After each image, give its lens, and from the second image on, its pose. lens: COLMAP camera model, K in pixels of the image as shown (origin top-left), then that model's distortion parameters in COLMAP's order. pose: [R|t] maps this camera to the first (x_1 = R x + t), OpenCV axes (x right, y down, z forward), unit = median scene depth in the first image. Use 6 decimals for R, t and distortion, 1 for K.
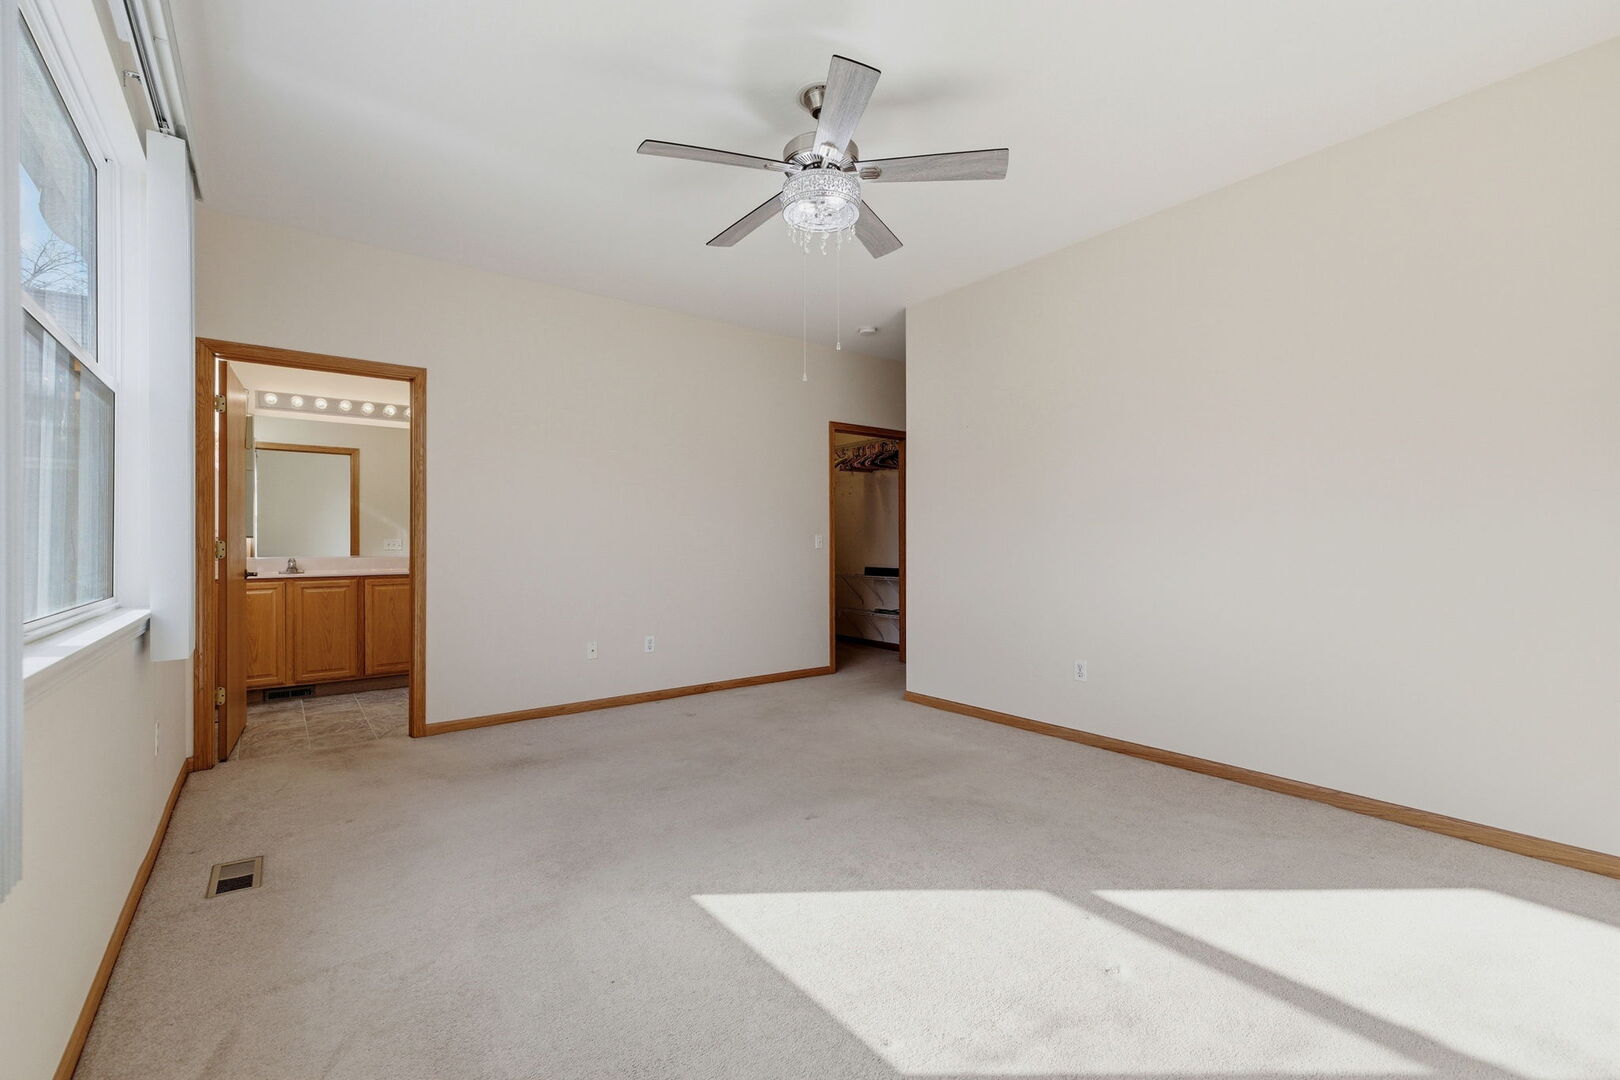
lens RADIAL K [[701.7, 0, 812.5], [0, 701.7, 538.4], [0, 0, 1]] dist [0.000204, -0.000095]
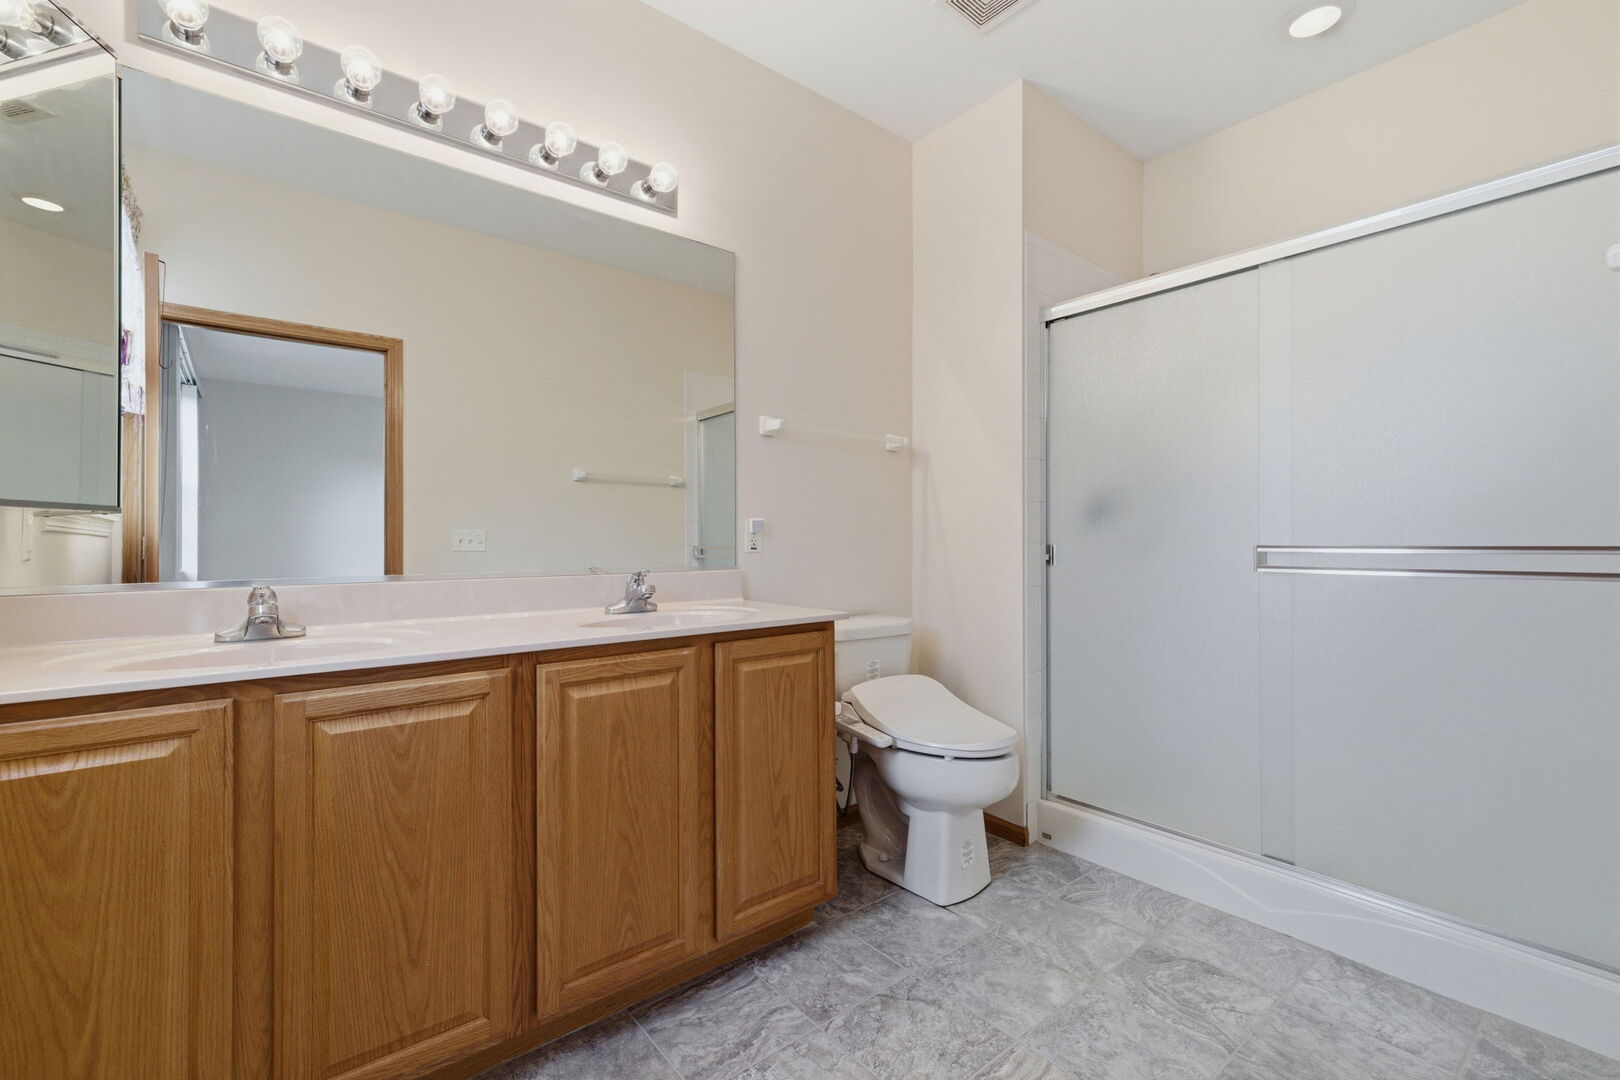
lens RADIAL K [[701.7, 0, 807.6], [0, 701.7, 543.3], [0, 0, 1]] dist [0.000204, -0.000095]
pose [[0.998428, -0.006830, 0.055635, -0.548836], [0.007526, 0.999896, -0.012296, 0.015641], [-0.055545, 0.012695, 0.998375, 0.723506]]
